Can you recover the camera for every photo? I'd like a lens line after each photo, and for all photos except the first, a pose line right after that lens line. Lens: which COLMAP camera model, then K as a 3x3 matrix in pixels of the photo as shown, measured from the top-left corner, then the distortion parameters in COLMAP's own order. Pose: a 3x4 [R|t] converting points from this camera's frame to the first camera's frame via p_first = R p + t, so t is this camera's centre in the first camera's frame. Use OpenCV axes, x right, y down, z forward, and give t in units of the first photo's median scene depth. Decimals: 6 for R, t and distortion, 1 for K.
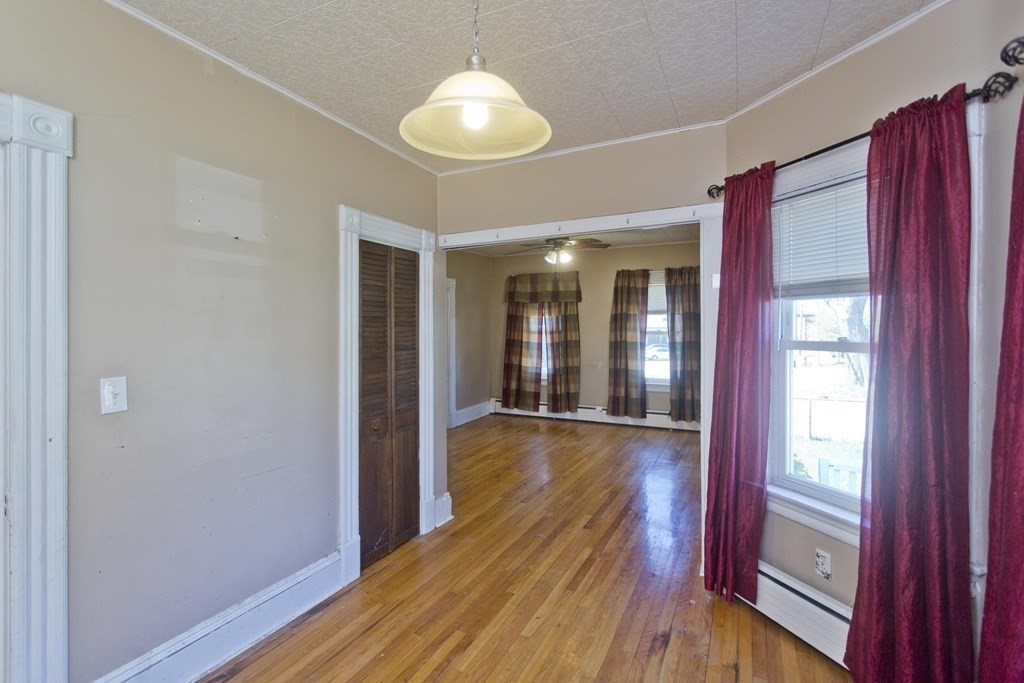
lens RADIAL K [[490.4, 0, 516.7], [0, 490.4, 330.5], [0, 0, 1]] dist [-0.000271, 0.000289]
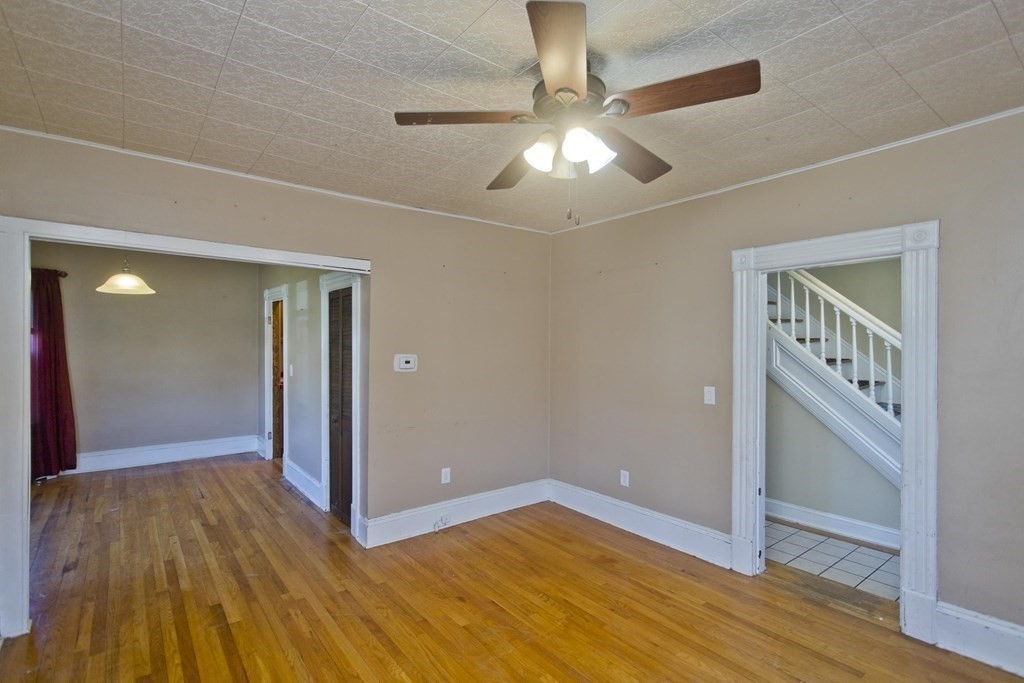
lens RADIAL K [[487.4, 0, 506.9], [0, 487.4, 341.0], [0, 0, 1]] dist [-0.000831, -0.000092]
pose [[-0.440838, 0.002943, -0.897582, 0.330807], [-0.009797, 0.999919, 0.008090, -0.019620], [0.897533, 0.012361, -0.440774, 0.908060]]
